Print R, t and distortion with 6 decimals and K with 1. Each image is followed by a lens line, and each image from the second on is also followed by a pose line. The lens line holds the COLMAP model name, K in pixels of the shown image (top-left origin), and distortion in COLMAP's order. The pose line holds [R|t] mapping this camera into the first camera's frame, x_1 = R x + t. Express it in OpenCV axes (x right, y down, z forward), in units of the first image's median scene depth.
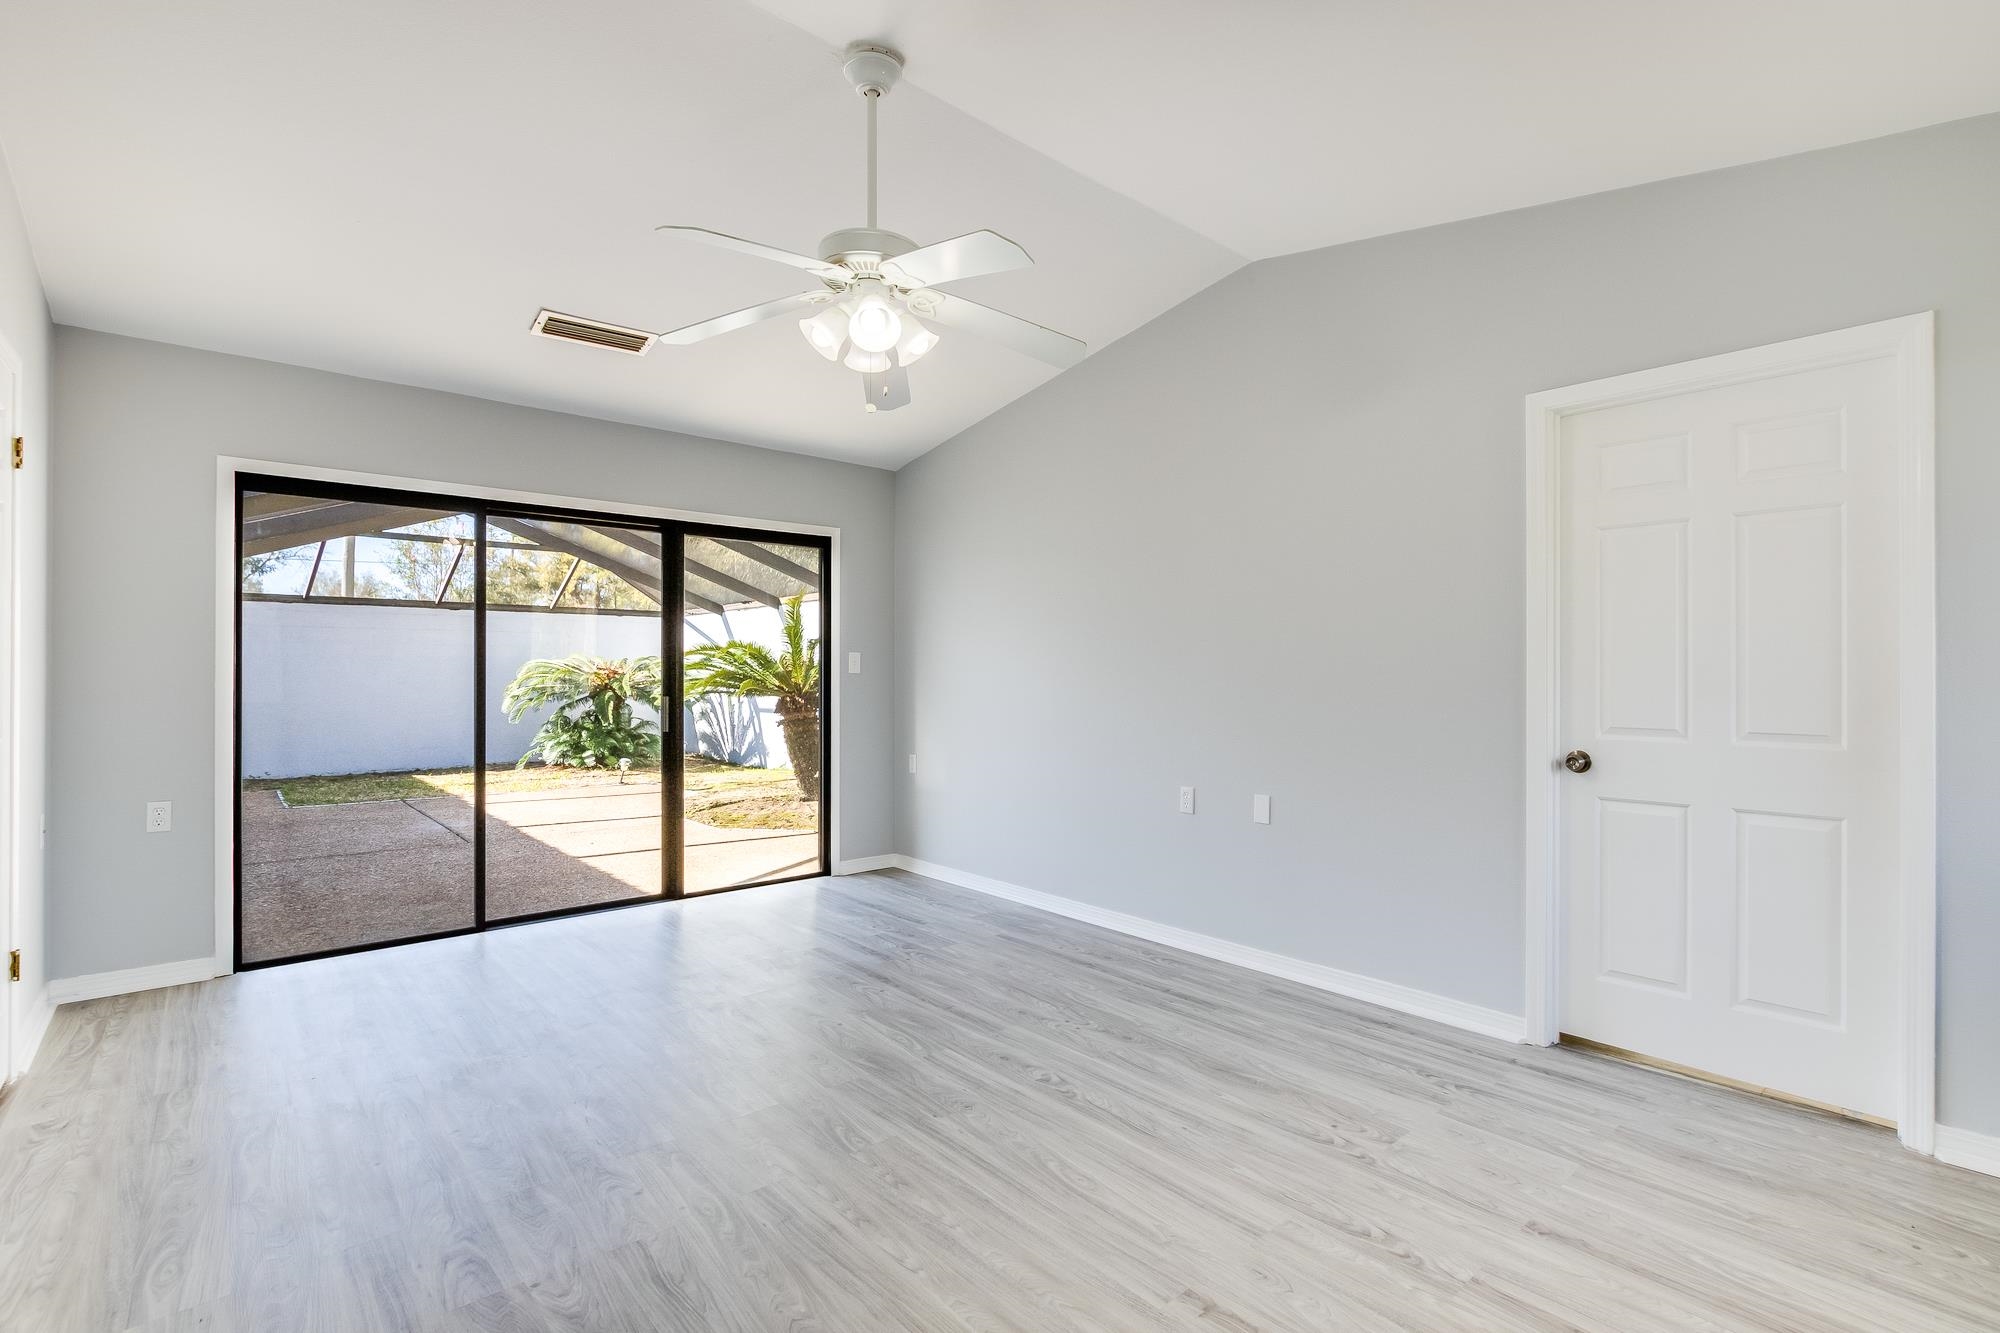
lens RADIAL K [[909.1, 0, 998.8], [0, 909.1, 666.7], [0, 0, 1]] dist [-0.017638, 0.003269]
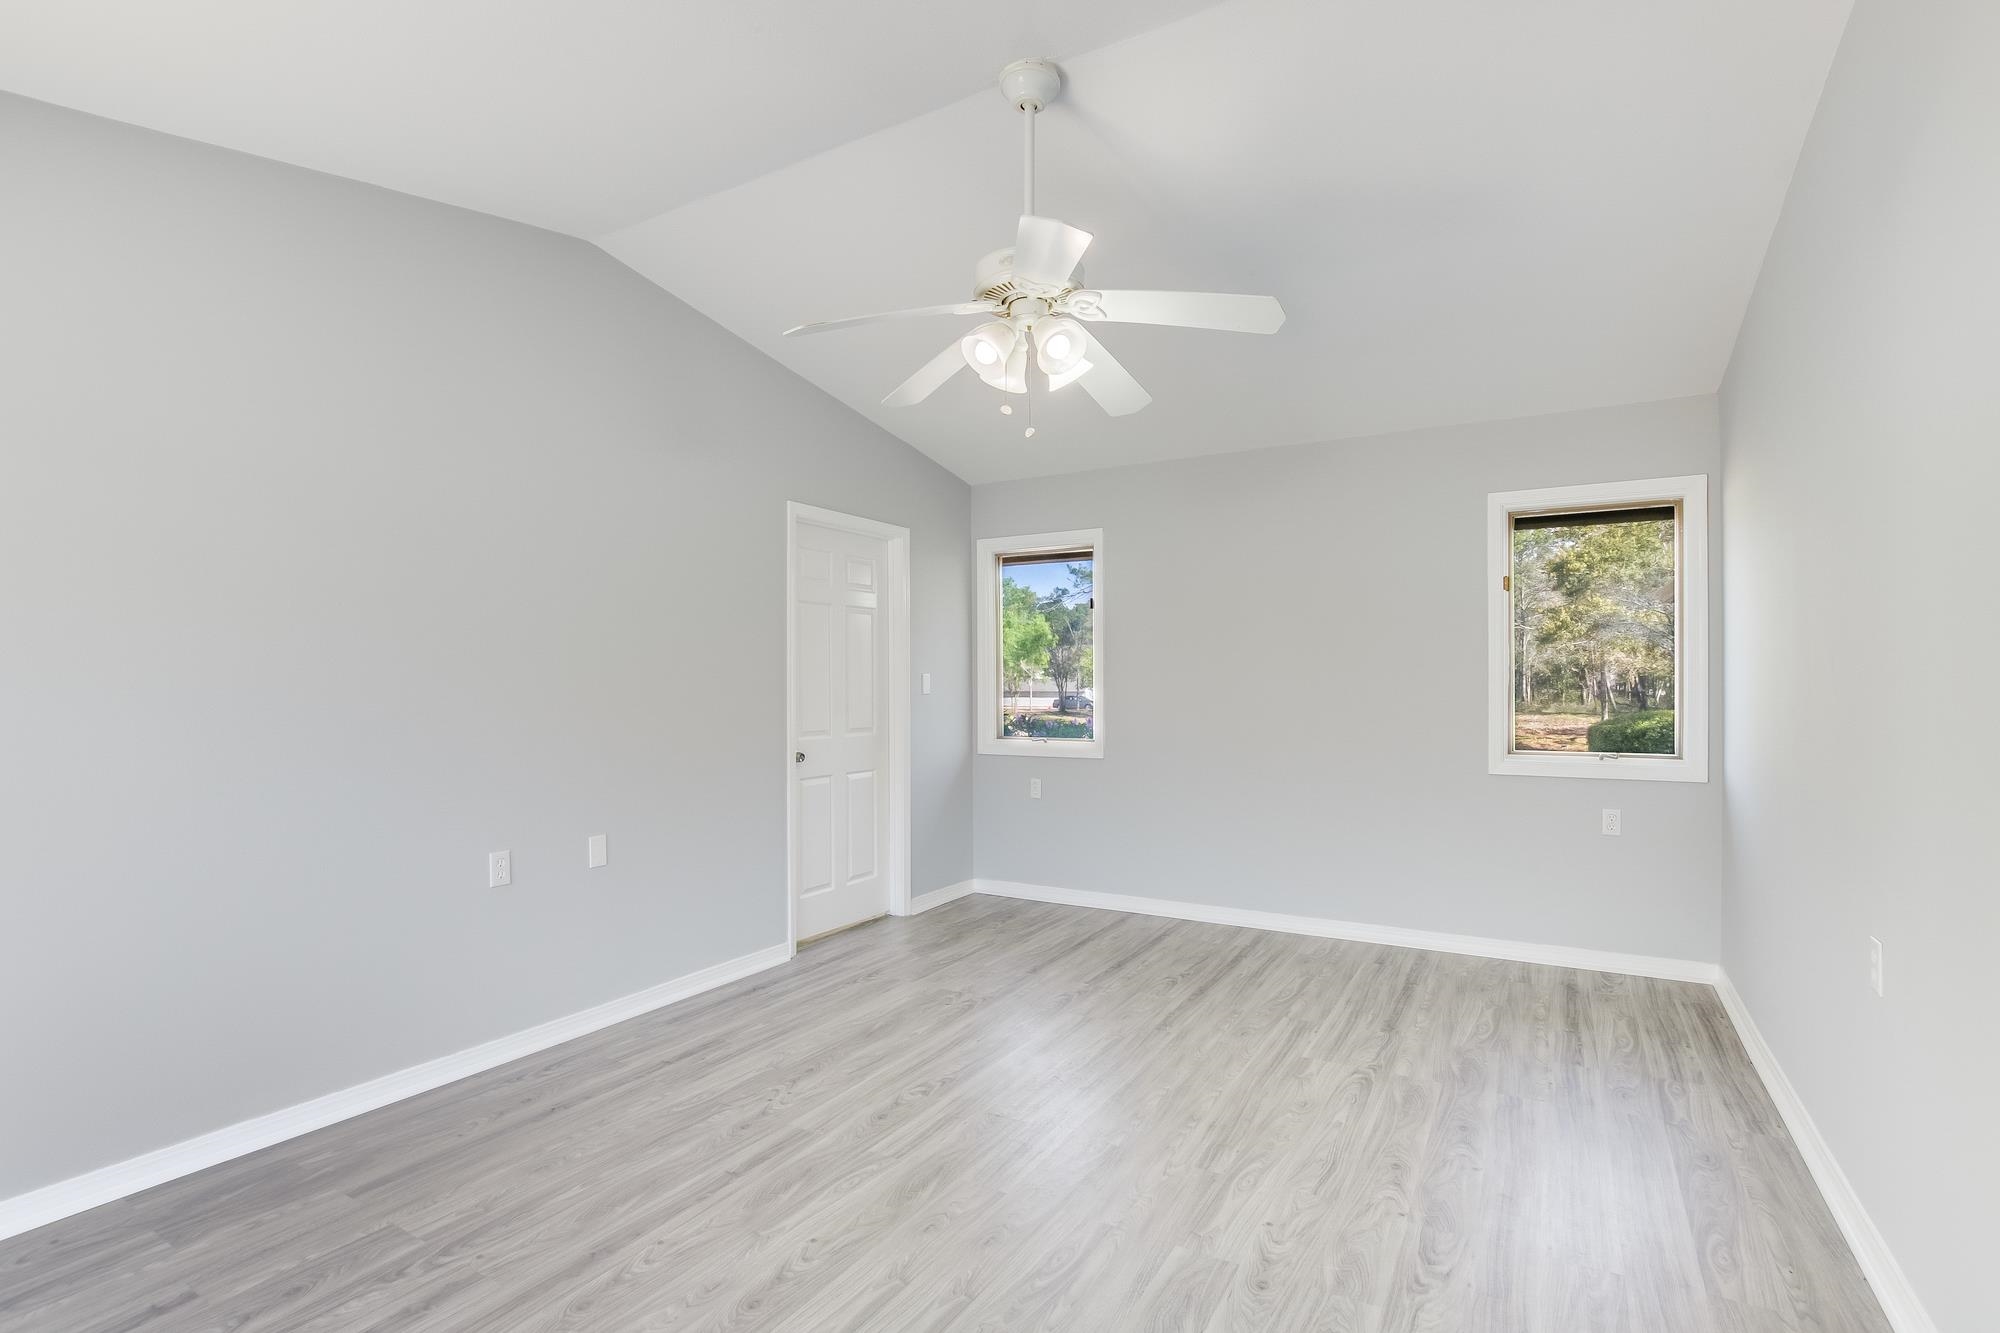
lens RADIAL K [[963.4, 0, 999.6], [0, 963.4, 683.0], [0, 0, 1]] dist [-0.029626, -0.001338]
pose [[-0.327029, -0.002576, 0.945011, -0.919701], [-0.006803, 0.999977, 0.000372, -0.017690], [-0.944990, -0.006308, -0.327039, 1.150016]]
